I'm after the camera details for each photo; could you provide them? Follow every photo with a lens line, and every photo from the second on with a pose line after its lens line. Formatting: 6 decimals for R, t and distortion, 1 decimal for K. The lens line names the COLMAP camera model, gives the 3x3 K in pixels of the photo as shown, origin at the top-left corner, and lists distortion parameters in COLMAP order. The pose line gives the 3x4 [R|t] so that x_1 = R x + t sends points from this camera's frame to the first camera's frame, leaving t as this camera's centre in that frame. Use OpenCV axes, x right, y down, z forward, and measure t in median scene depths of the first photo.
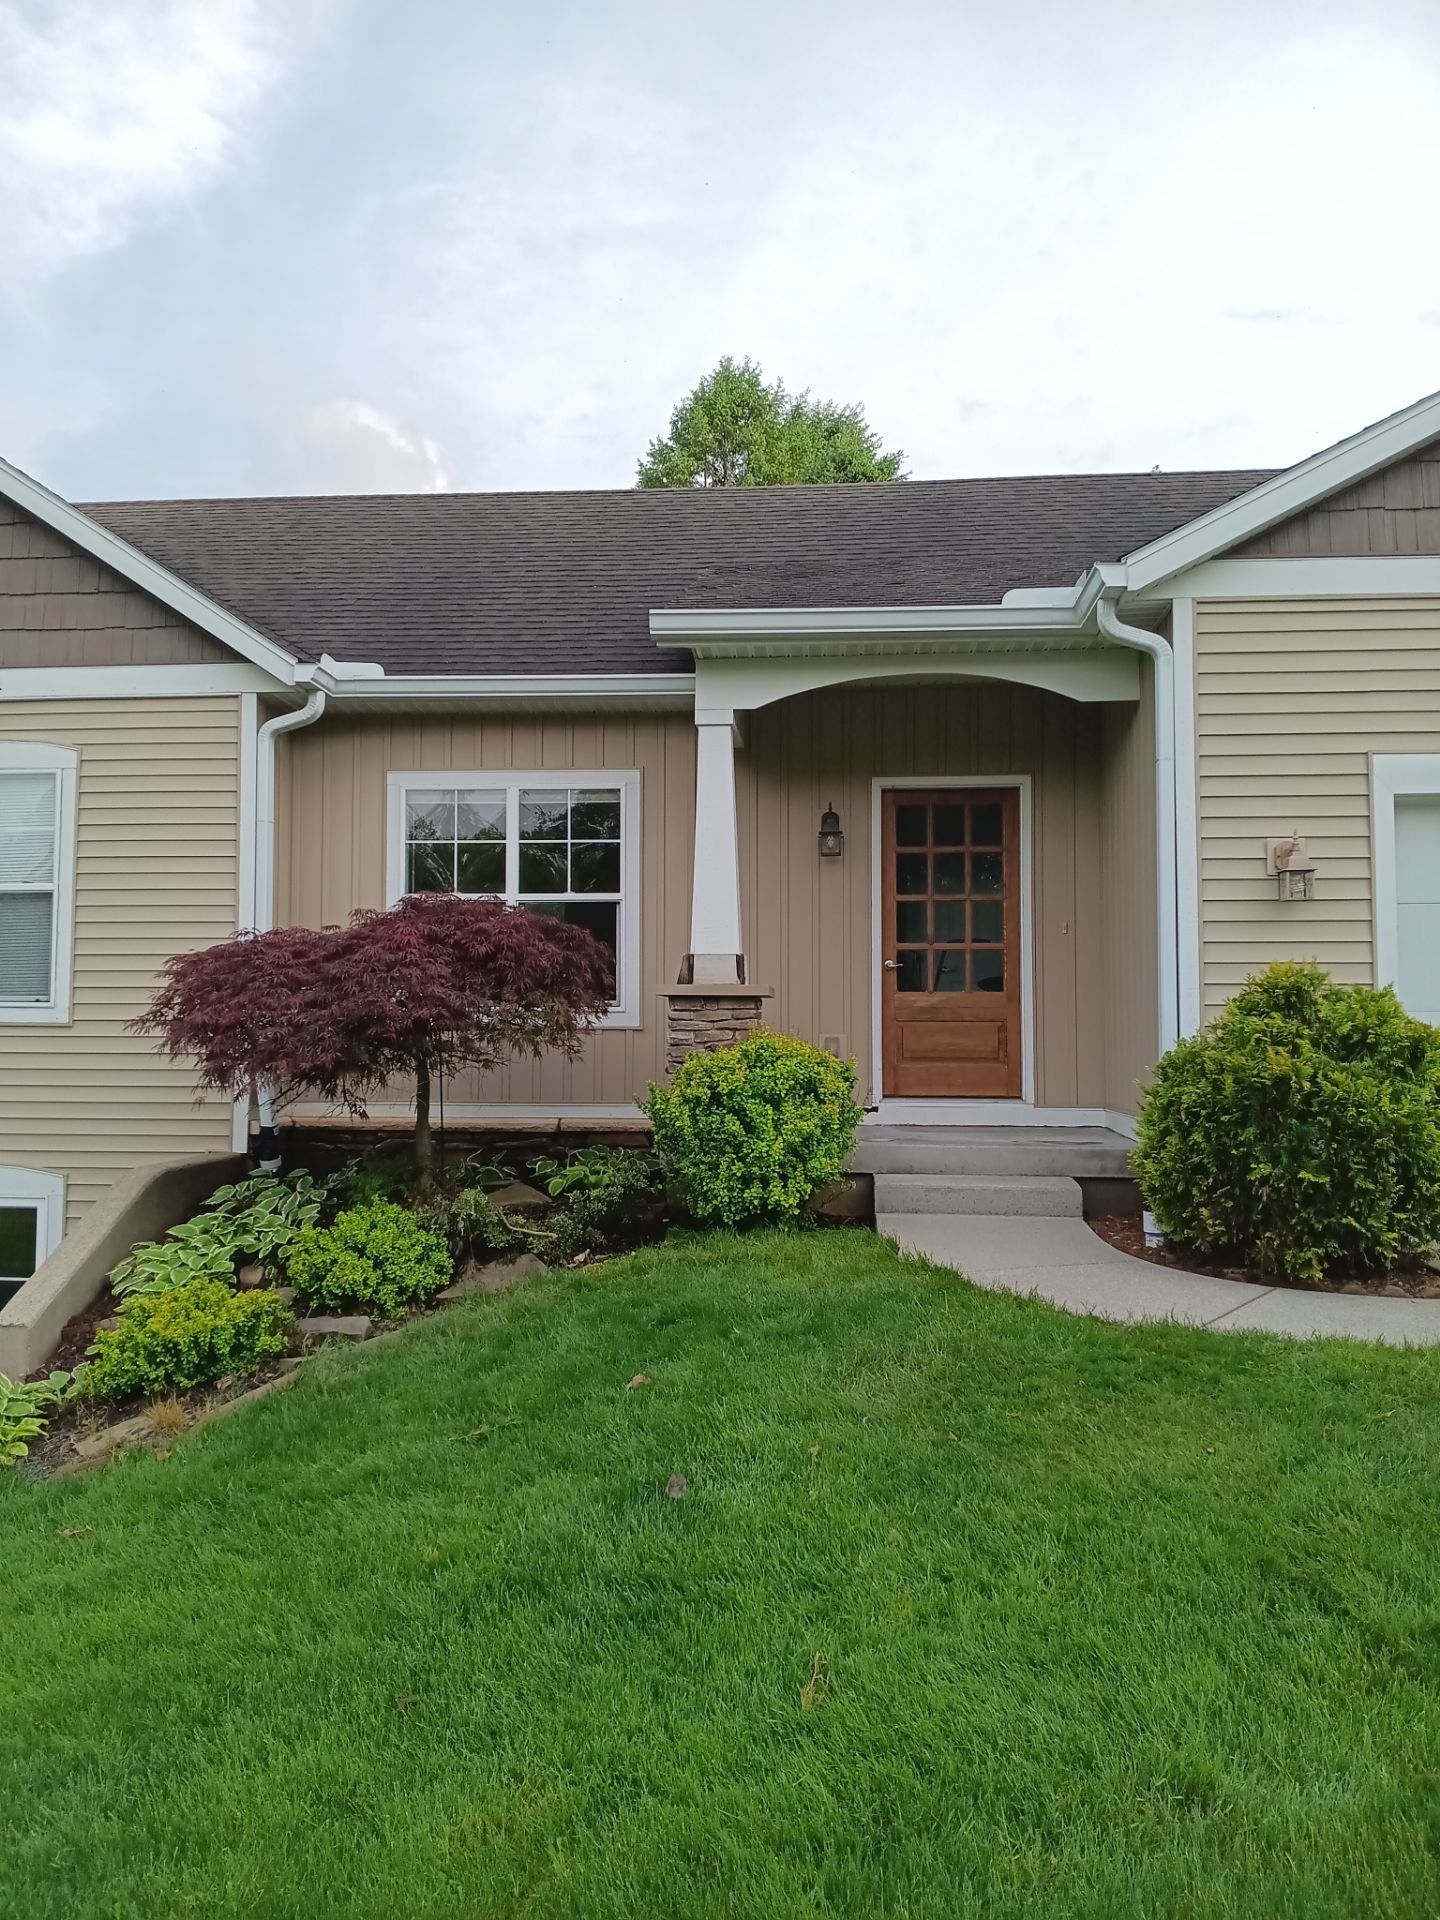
lens RADIAL K [[1443.9, 0, 717.8], [0, 1443.9, 962.6], [0, 0, 1]] dist [0.001768, -0.012498]
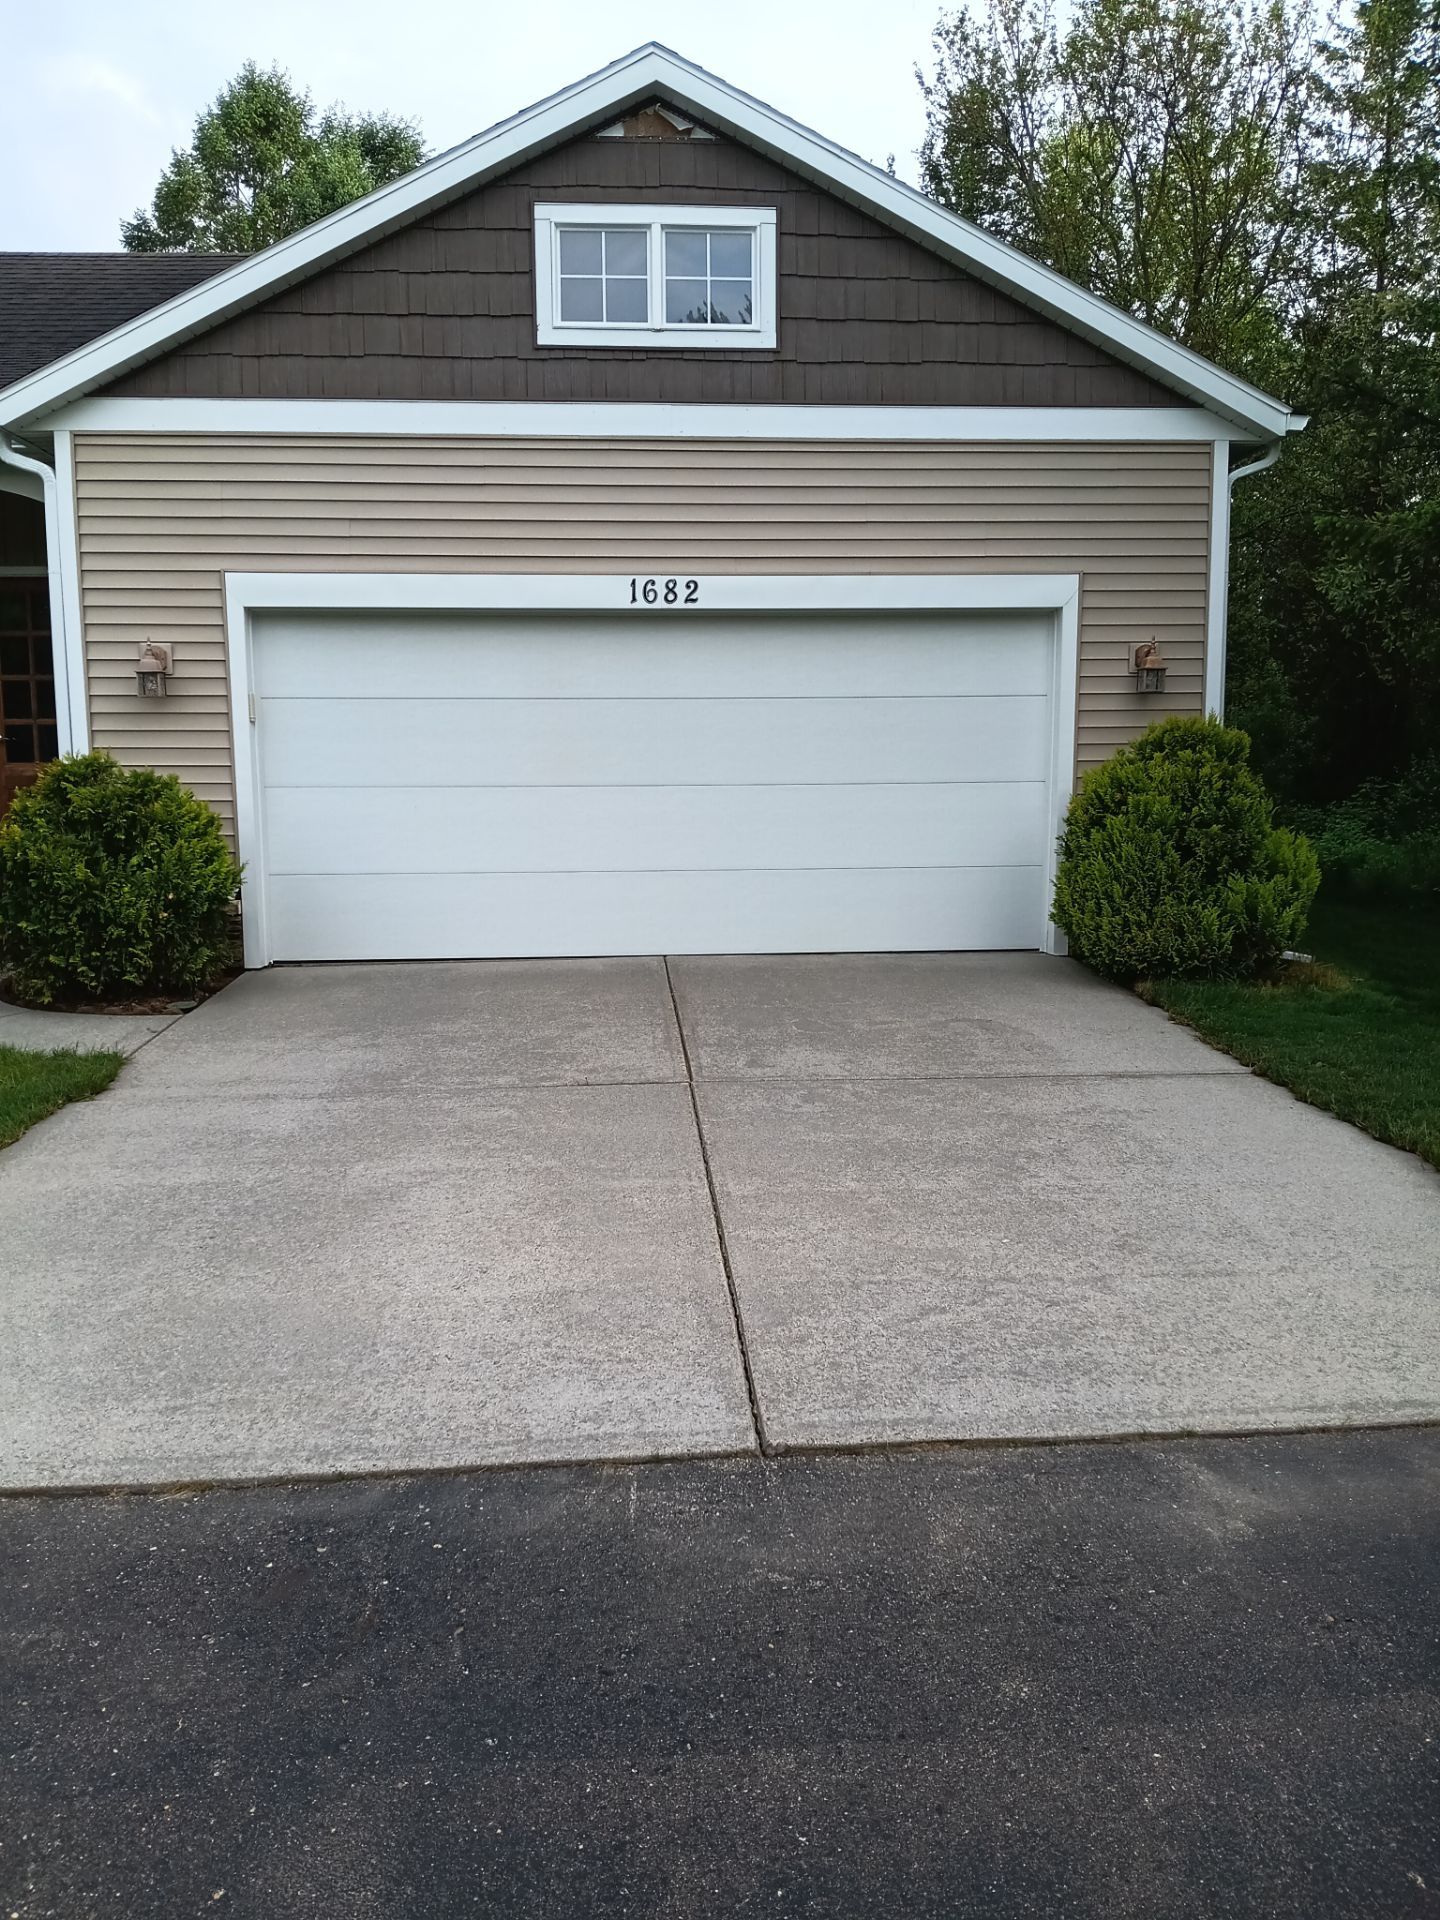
lens RADIAL K [[1443.9, 0, 720.0], [0, 1443.9, 961.4], [0, 0, 1]] dist [0.001768, -0.012498]
pose [[0.993143, -0.012544, 0.116232, 0.712477], [-0.009363, 0.982498, 0.186037, -0.053808], [-0.116531, -0.185849, 0.975644, -0.274768]]
